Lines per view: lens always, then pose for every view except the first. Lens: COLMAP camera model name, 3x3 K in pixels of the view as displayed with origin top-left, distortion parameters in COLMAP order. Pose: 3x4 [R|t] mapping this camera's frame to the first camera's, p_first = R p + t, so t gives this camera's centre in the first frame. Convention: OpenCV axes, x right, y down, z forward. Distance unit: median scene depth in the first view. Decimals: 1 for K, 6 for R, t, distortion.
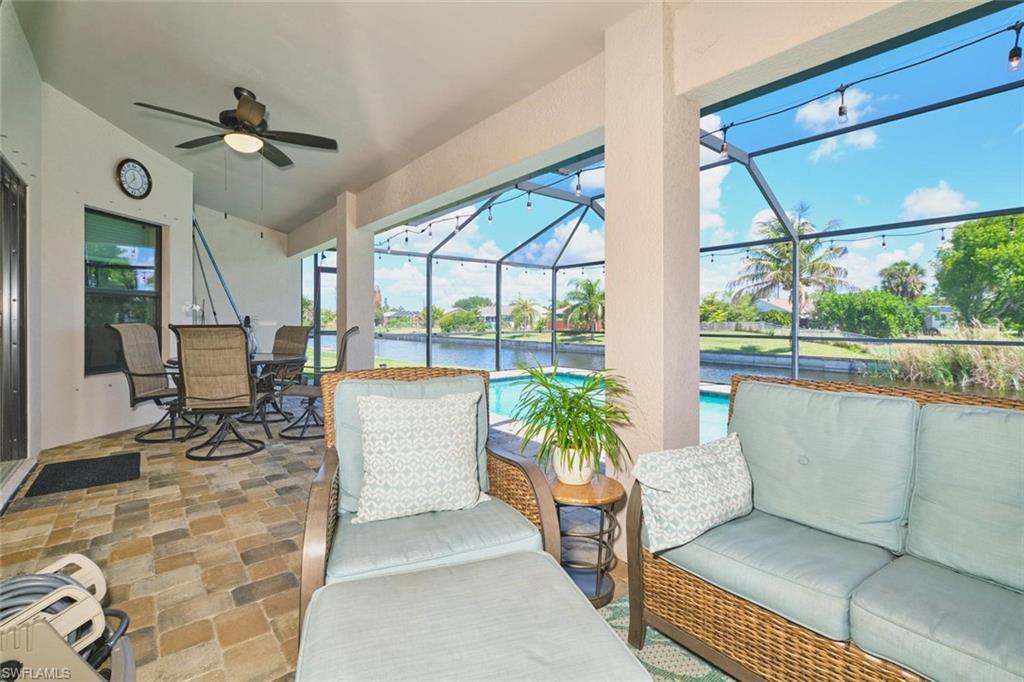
lens RADIAL K [[450.6, 0, 509.3], [0, 450.6, 325.1], [0, 0, 1]] dist [0.001801, -0.002931]
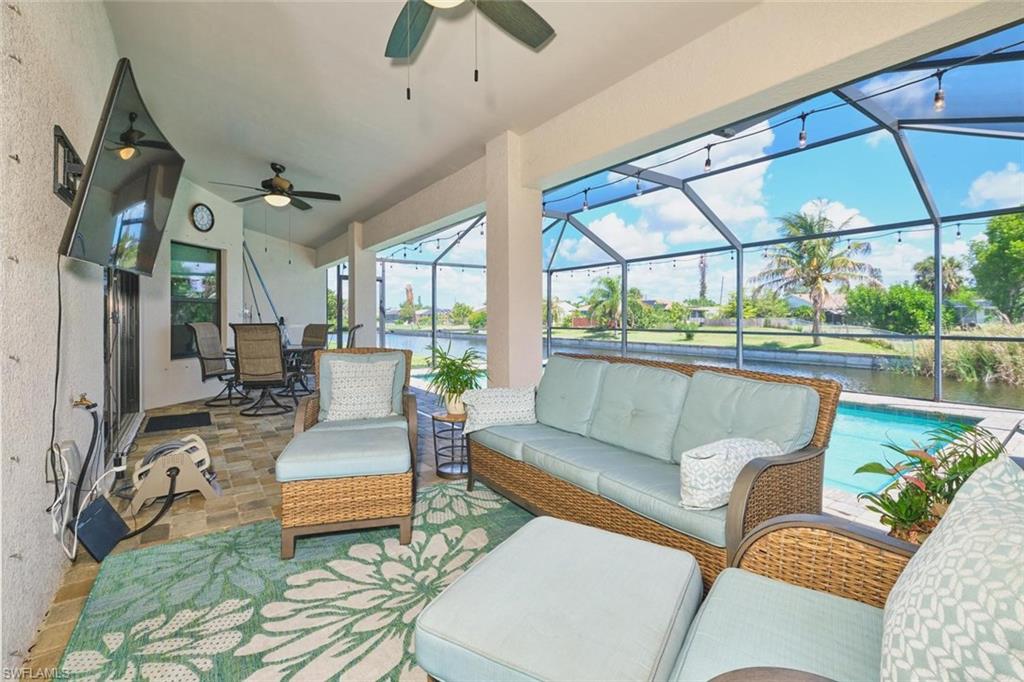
lens RADIAL K [[450.6, 0, 510.9], [0, 450.6, 319.8], [0, 0, 1]] dist [0.001801, -0.002931]
pose [[0.997545, -0.004483, -0.069881, 0.120857], [0.004108, 0.999976, -0.005517, -0.000525], [0.069904, 0.005217, 0.997540, -0.183545]]
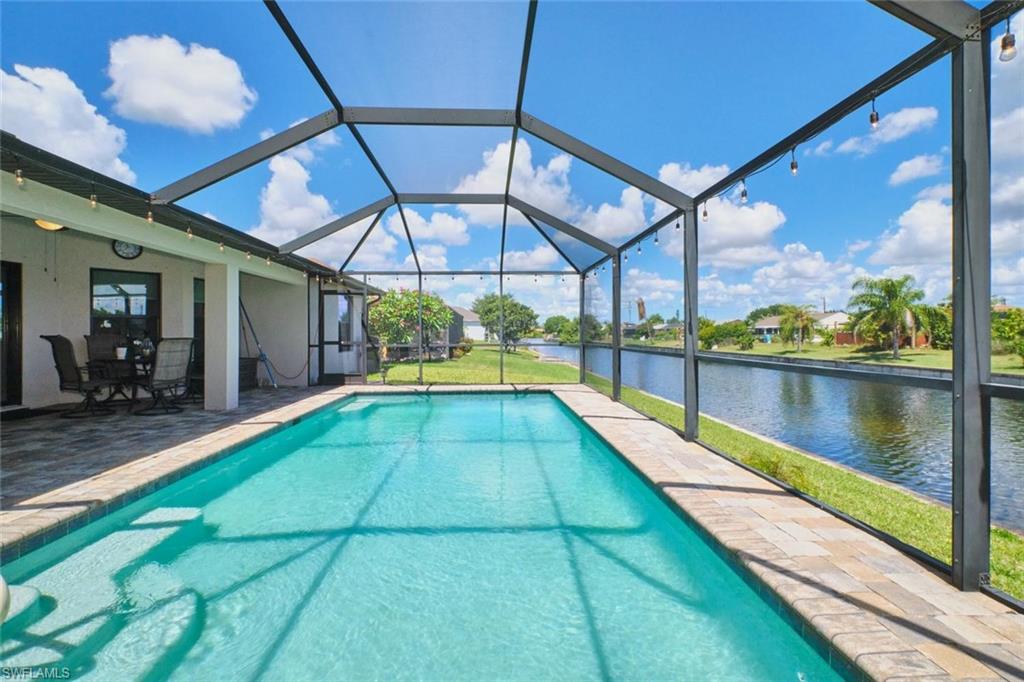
lens RADIAL K [[450.6, 0, 518.6], [0, 450.6, 335.7], [0, 0, 1]] dist [0.001801, -0.002931]
pose [[0.798125, 0.000816, -0.602491, 0.774208], [-0.003463, 0.999989, -0.003234, -0.001007], [0.602482, 0.004668, 0.798119, 0.329541]]
